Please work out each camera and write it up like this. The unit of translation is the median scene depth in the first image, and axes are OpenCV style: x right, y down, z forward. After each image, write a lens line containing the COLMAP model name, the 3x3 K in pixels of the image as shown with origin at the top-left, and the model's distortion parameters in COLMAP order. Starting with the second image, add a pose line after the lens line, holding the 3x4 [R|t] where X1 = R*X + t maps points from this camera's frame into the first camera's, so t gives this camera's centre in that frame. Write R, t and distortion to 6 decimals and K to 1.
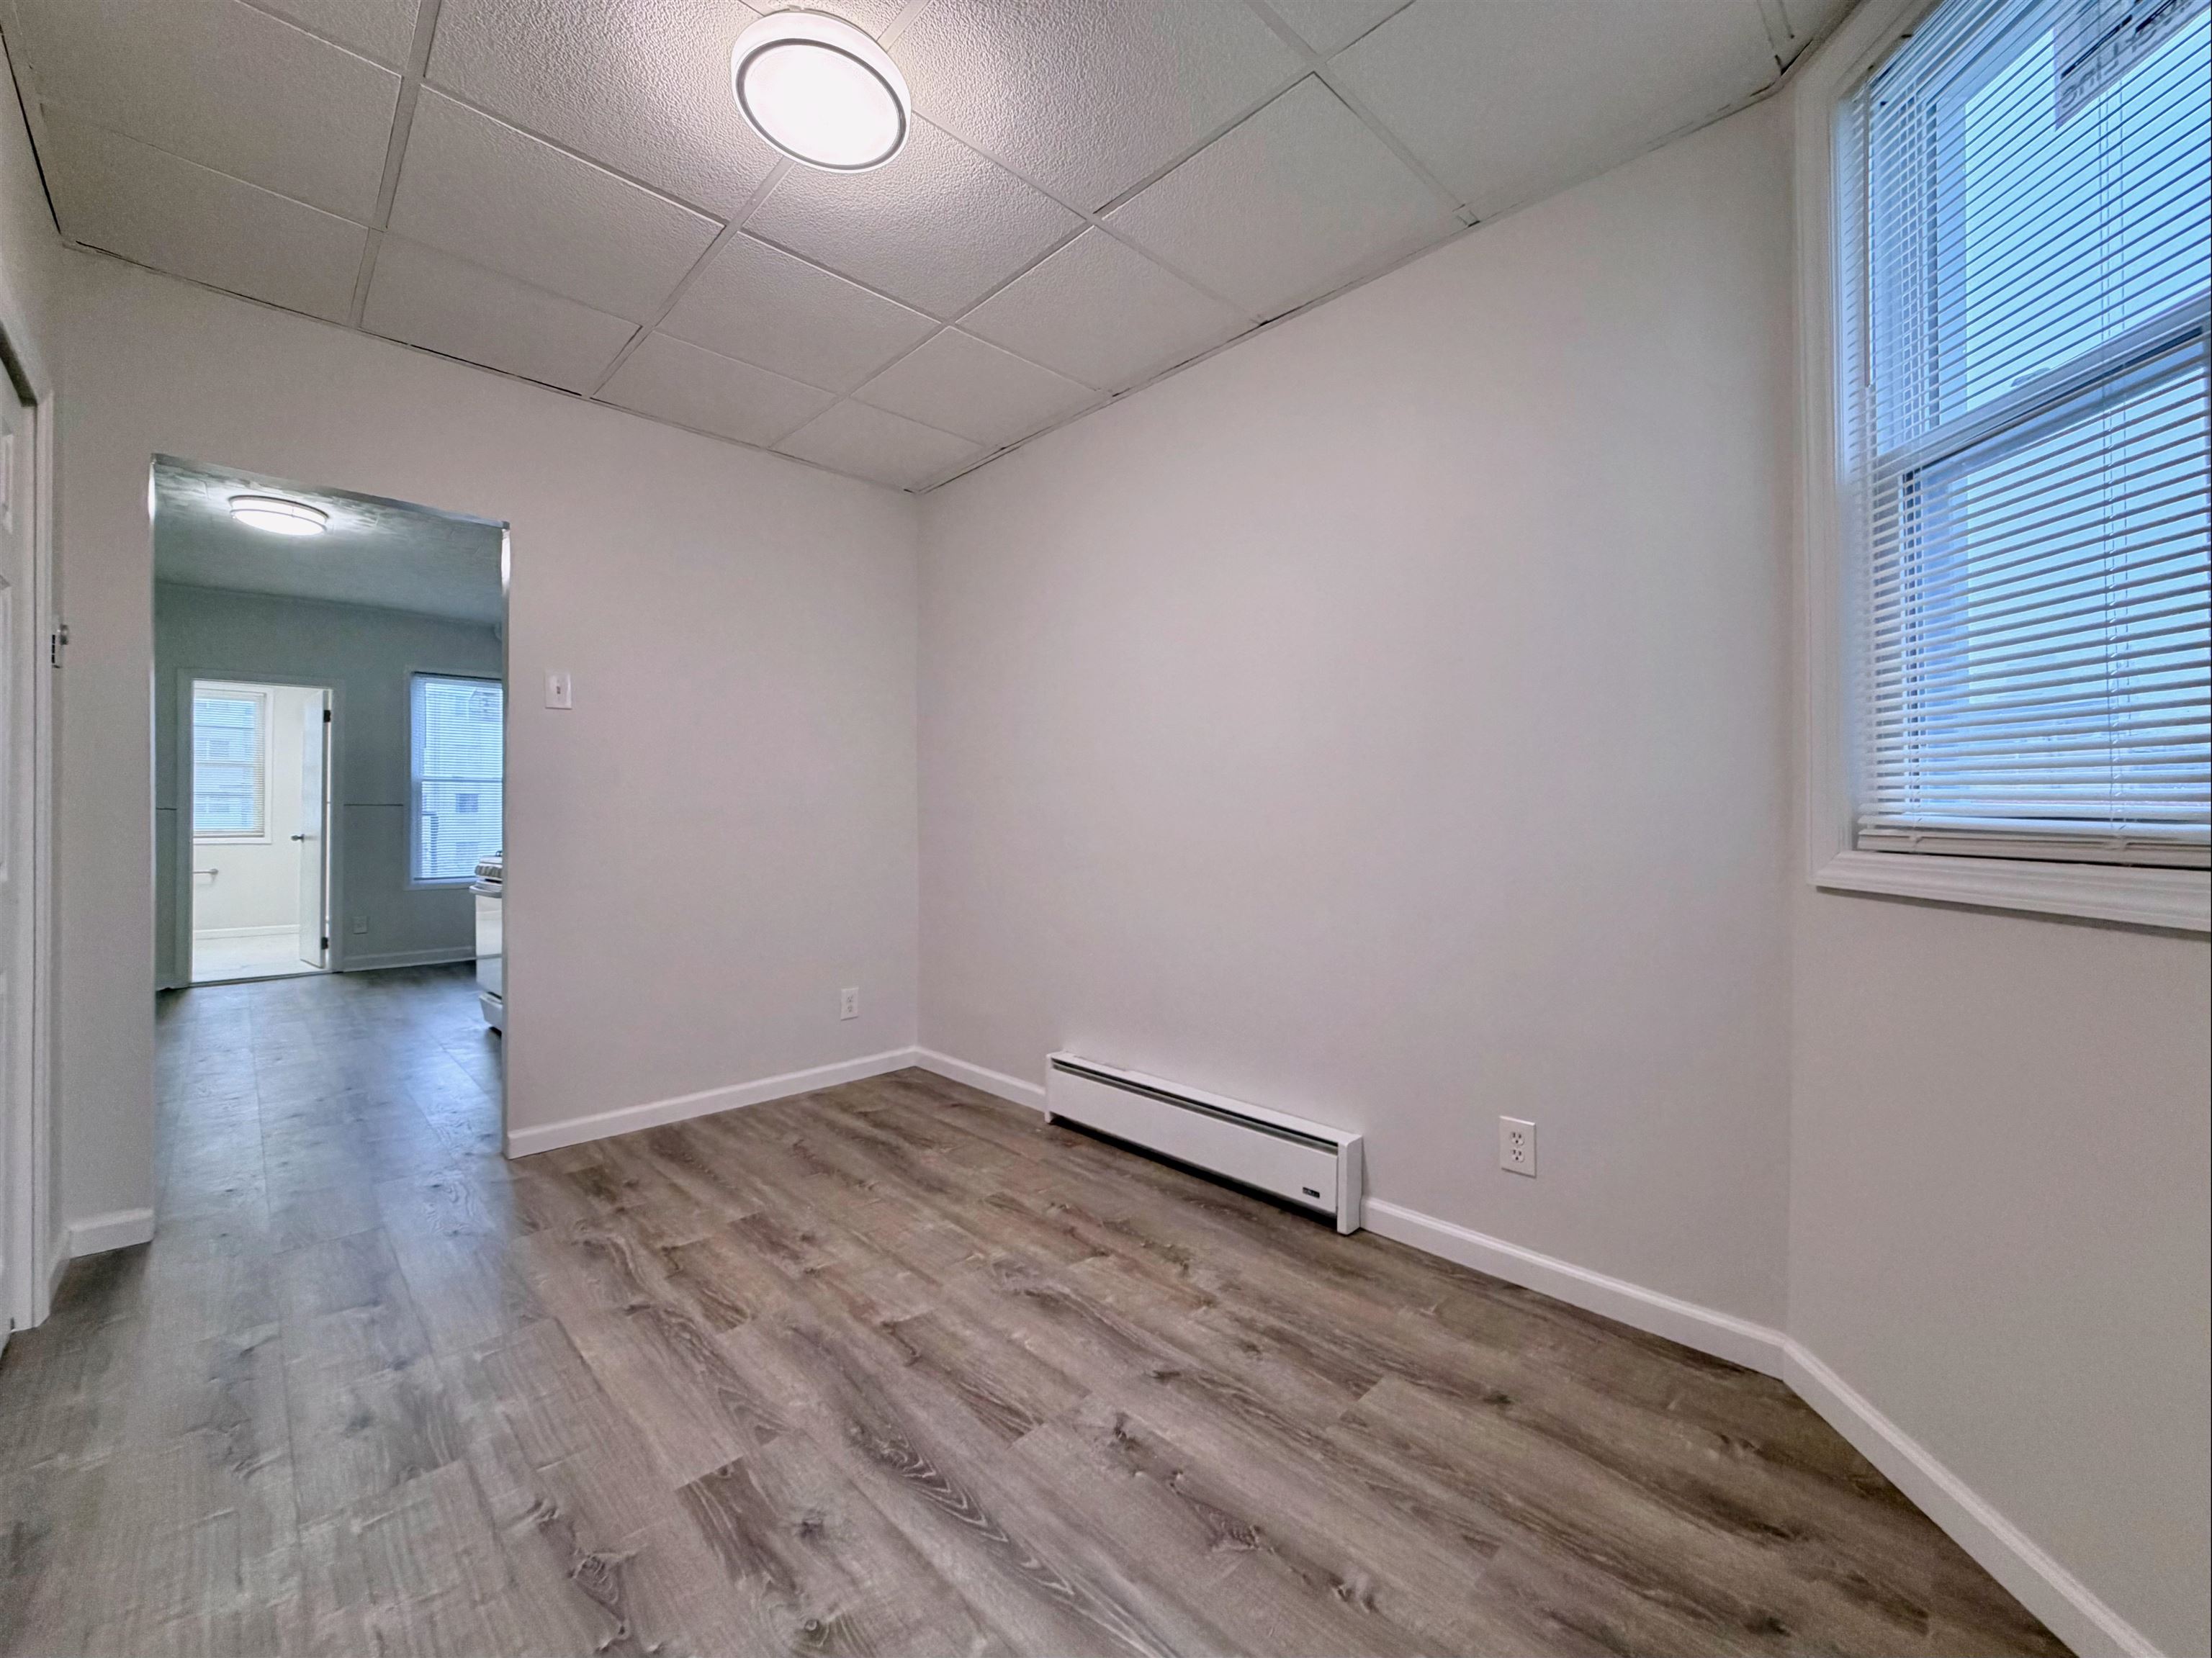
lens RADIAL K [[891.4, 0, 1100.1], [0, 891.4, 820.2], [0, 0, 1]] dist [-0.000804, -0.000354]
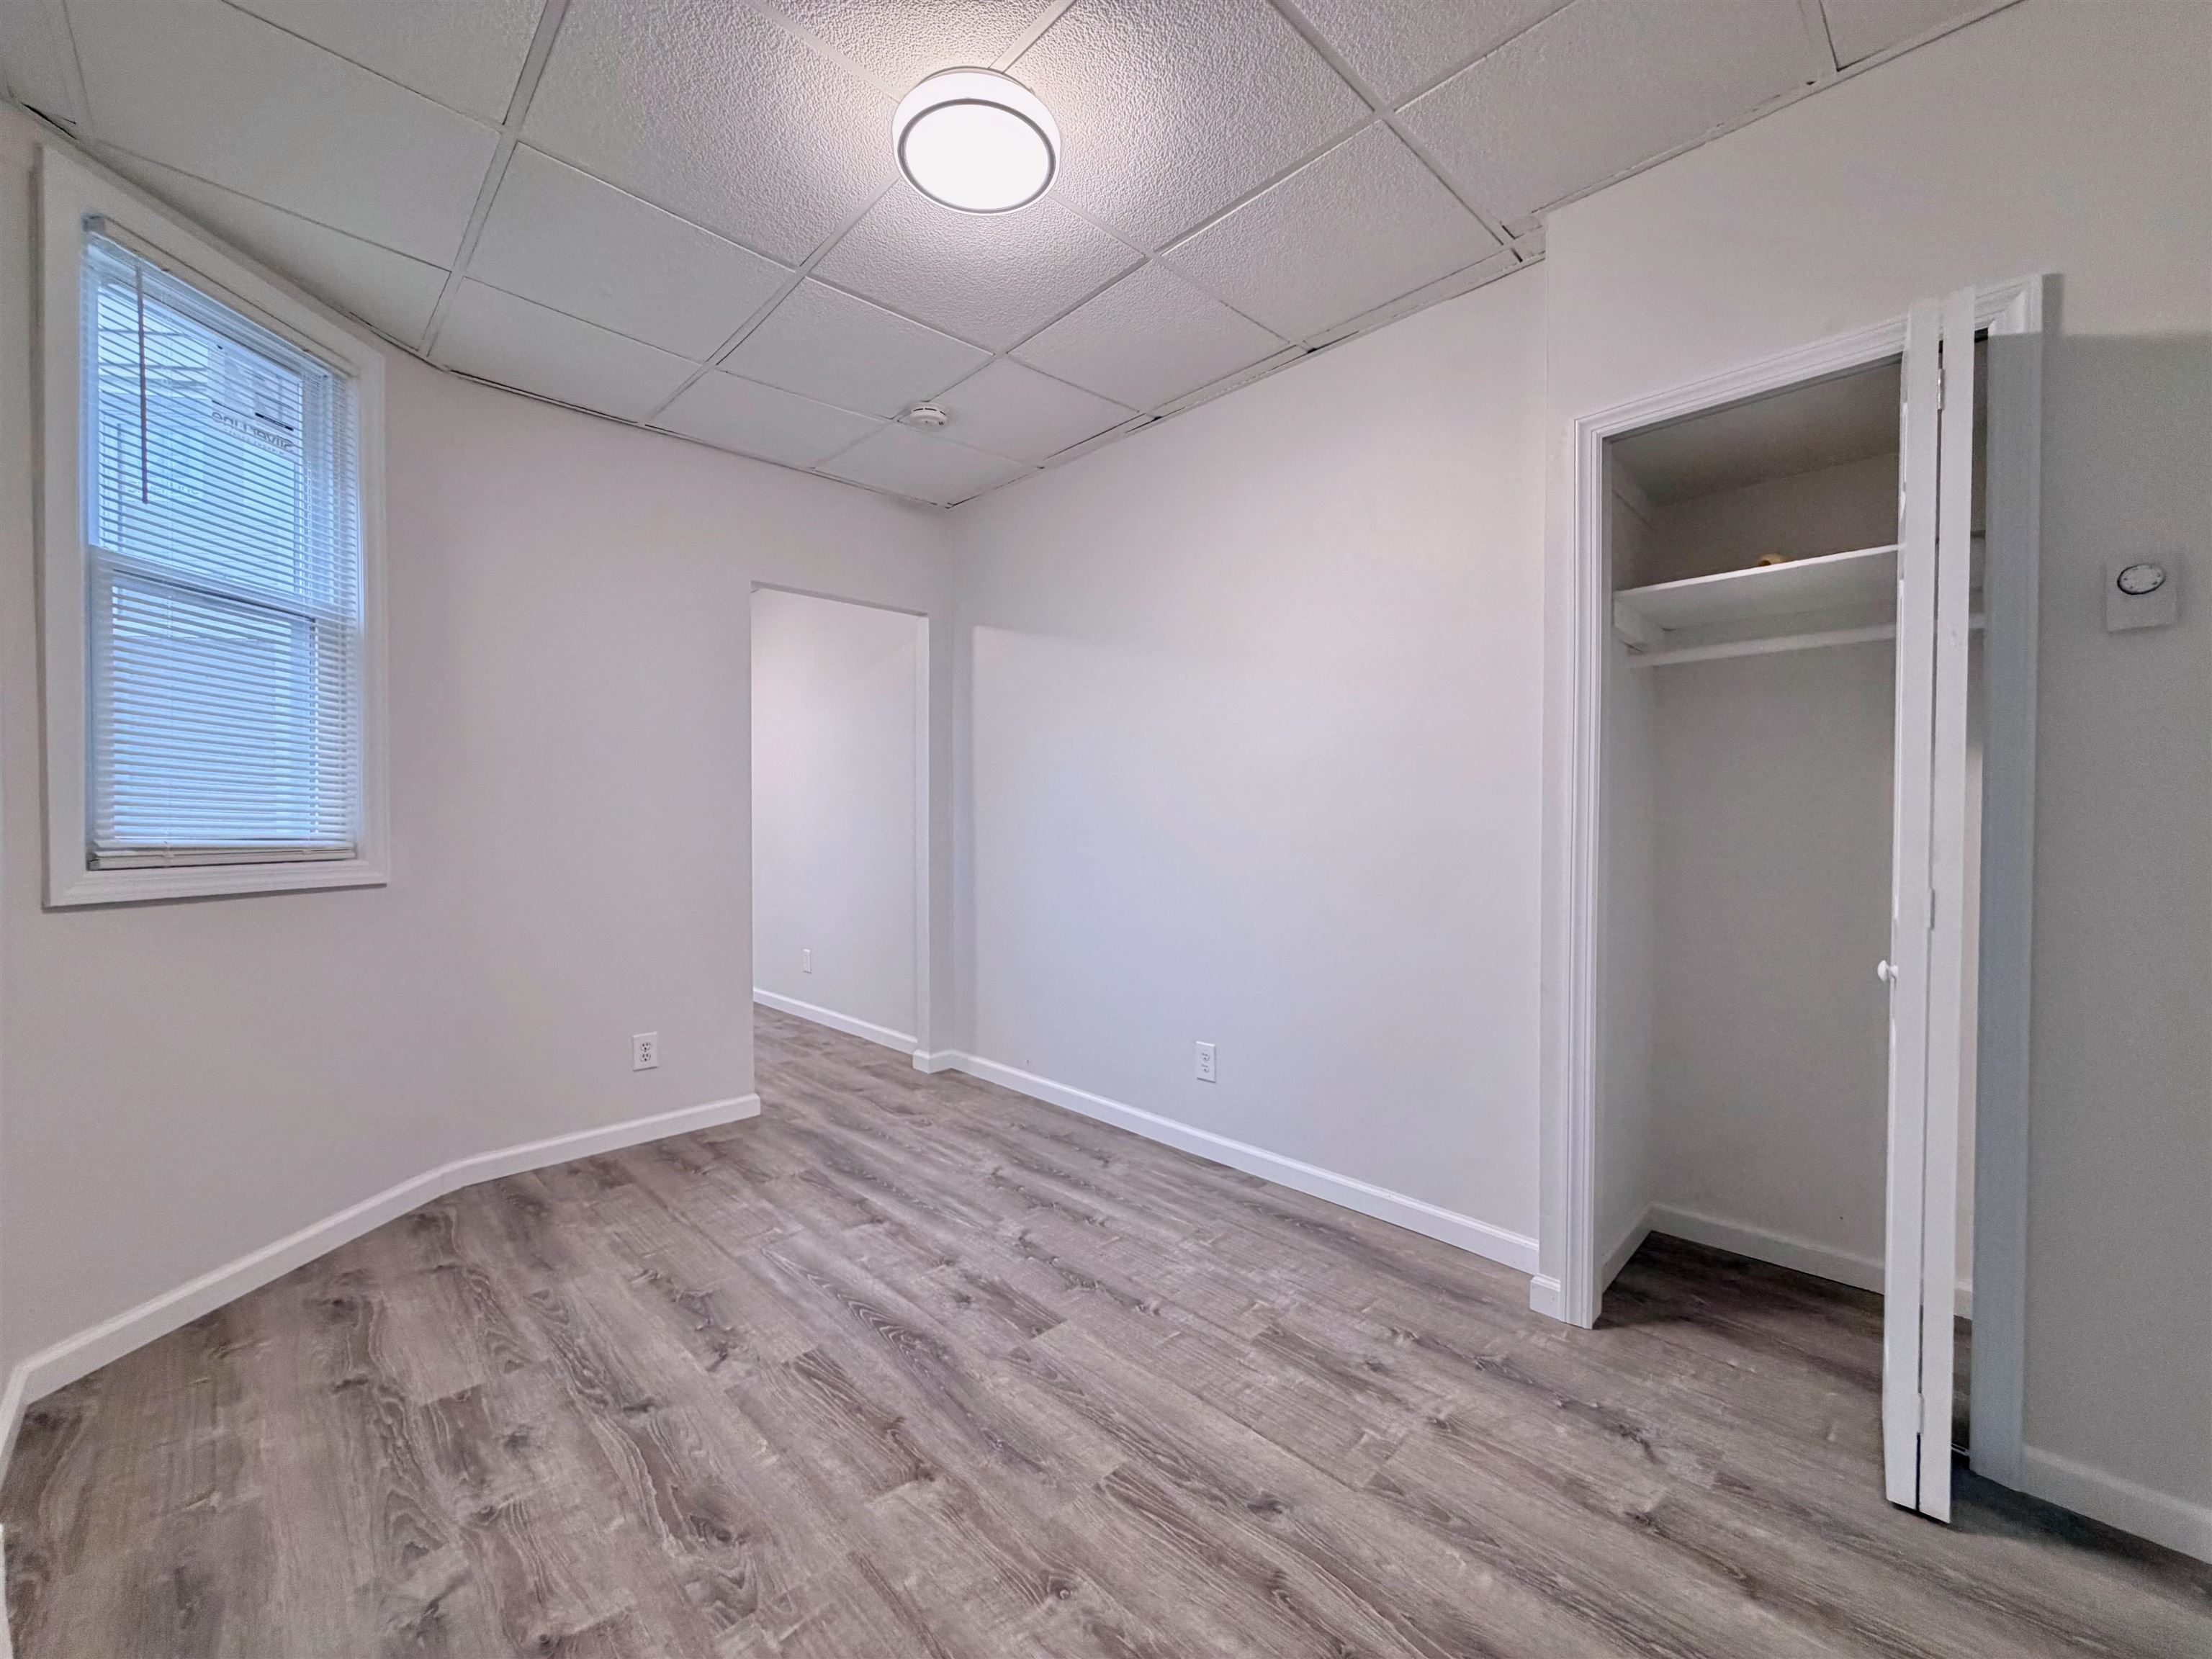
lens RADIAL K [[877.3, 0, 1097.6], [0, 877.3, 831.3], [0, 0, 1]] dist [-0.001448, -0.000127]
pose [[-0.999966, 0.000484, -0.008228, -0.445451], [0.000382, 0.999923, 0.012392, -0.029148], [0.008234, 0.012388, -0.999889, 2.055201]]
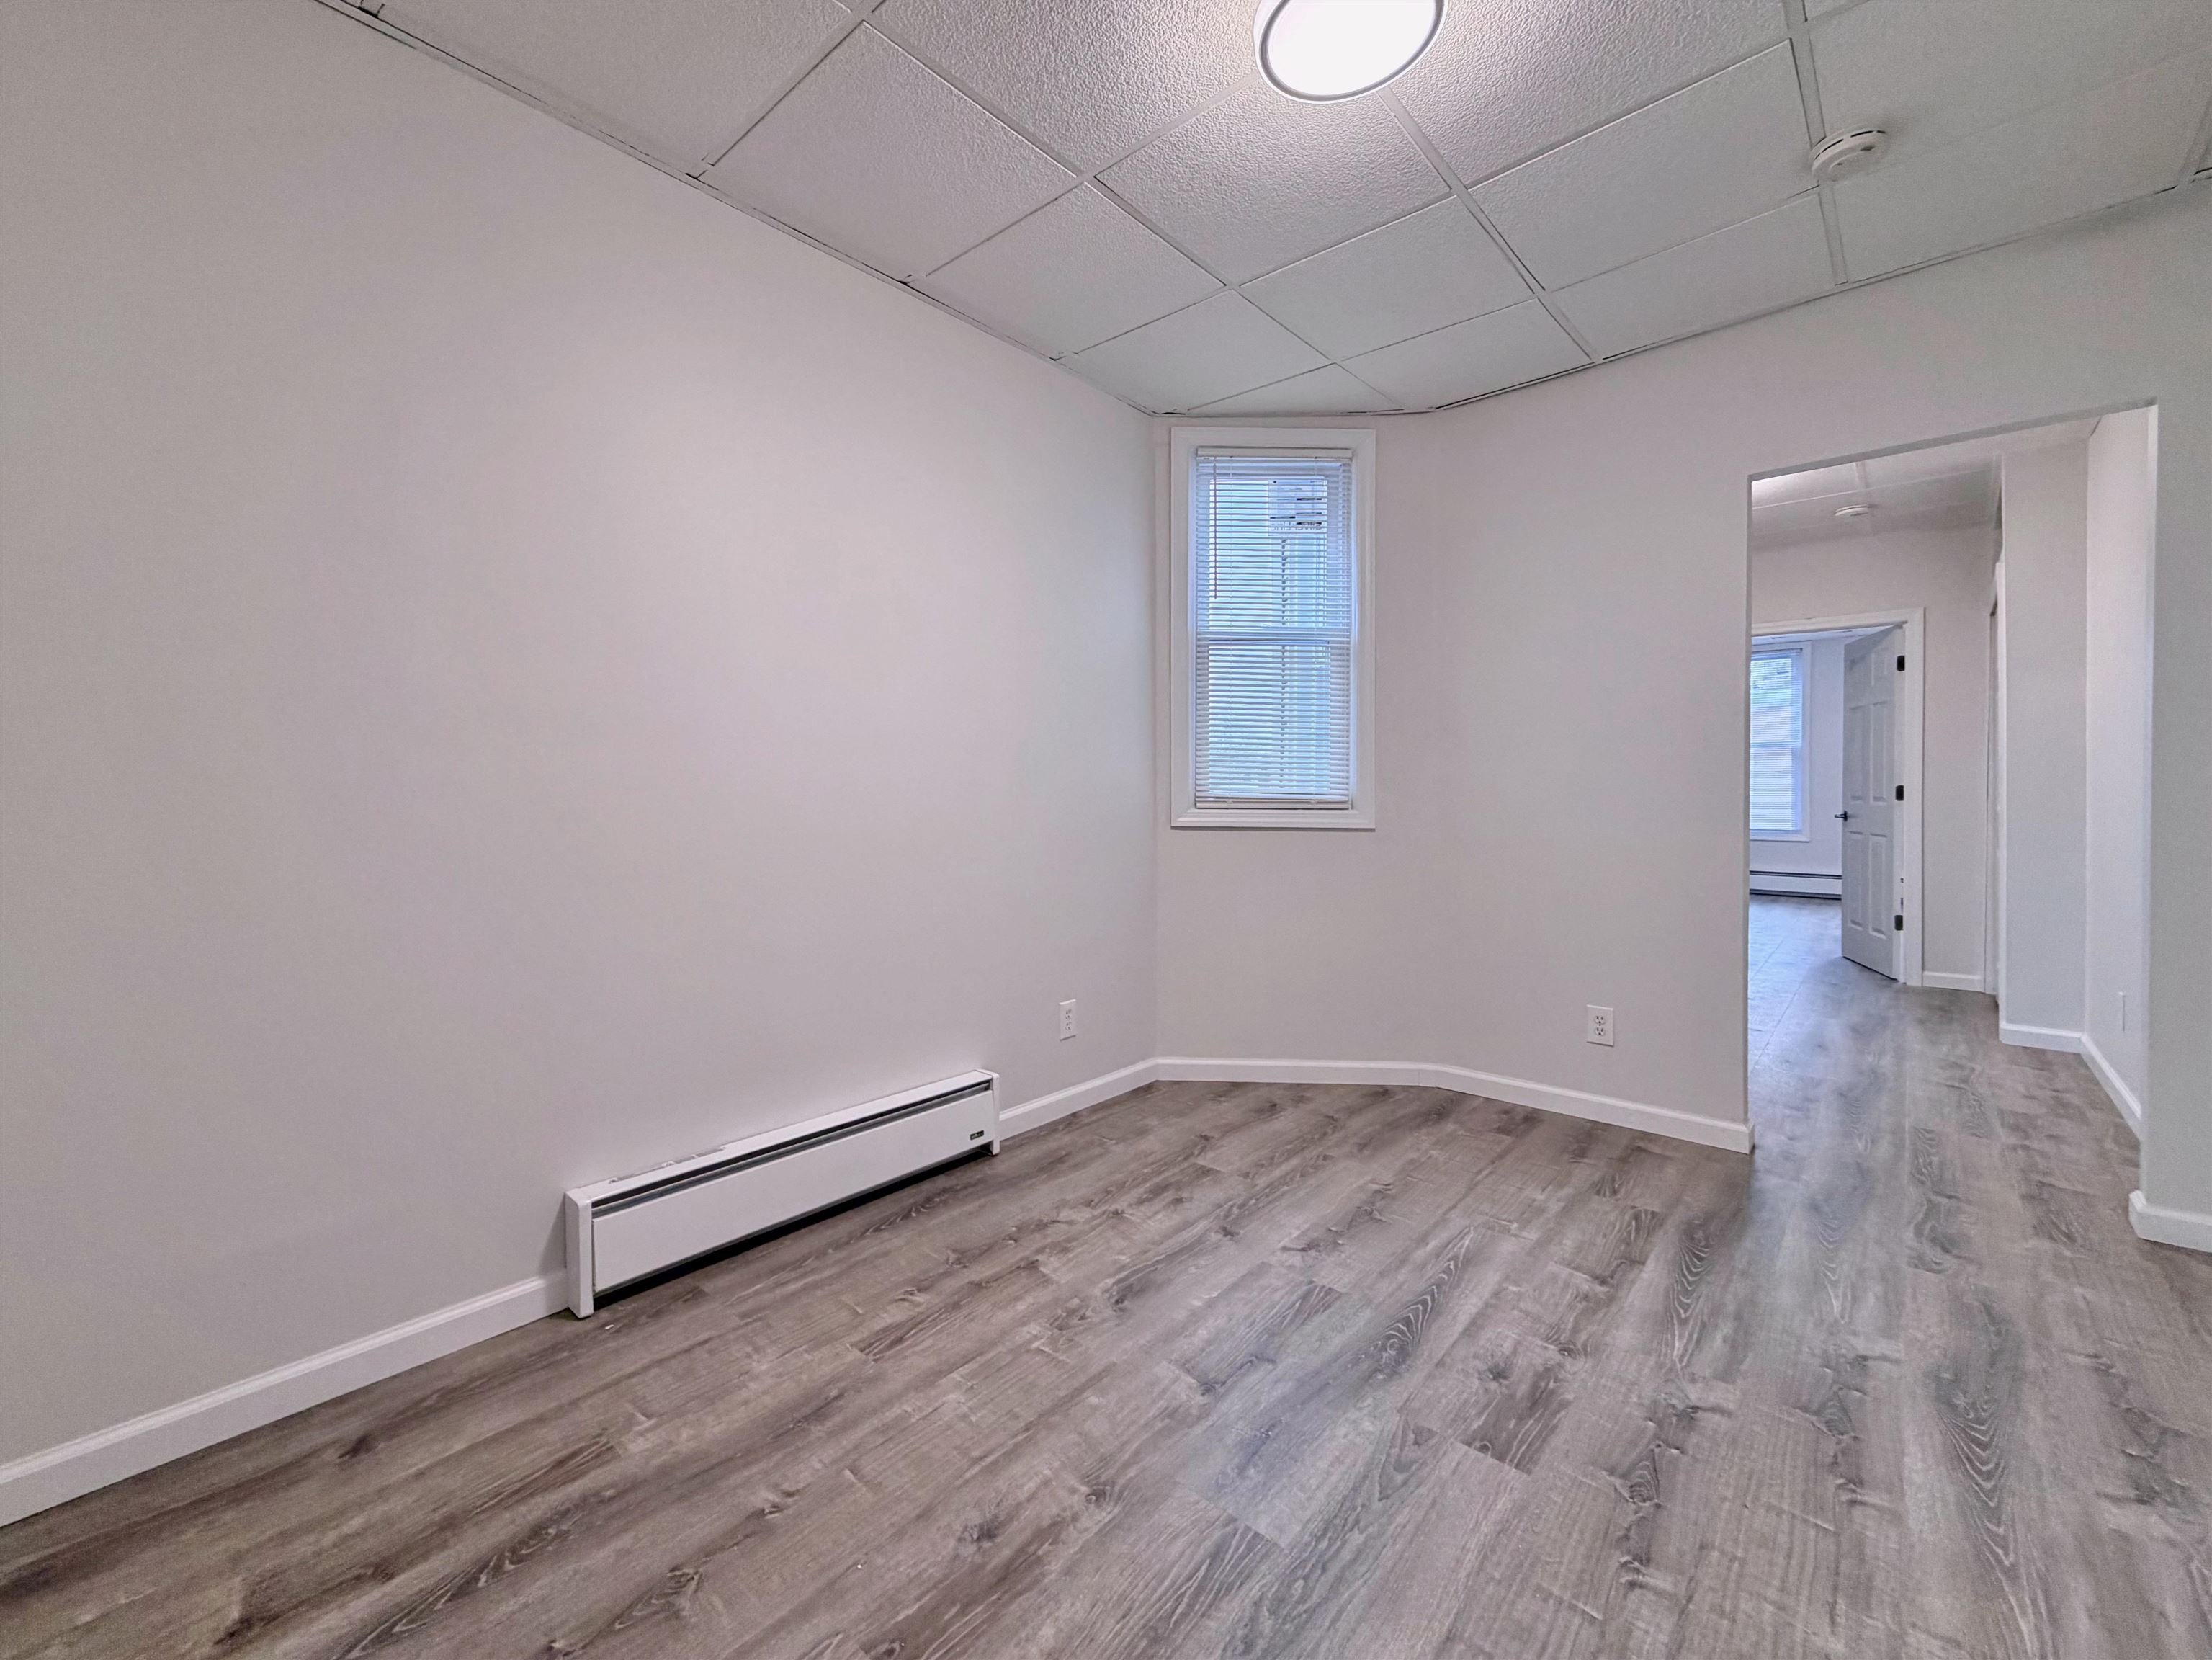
lens RADIAL K [[913.6, 0, 1055.9], [0, 913.6, 797.5], [0, 0, 1]] dist [-0.000322, -0.000431]
pose [[-0.048579, -0.009035, 0.998778, -1.267918], [0.001220, 0.999958, 0.009105, -0.011897], [-0.998819, 0.001661, -0.048566, 1.365714]]
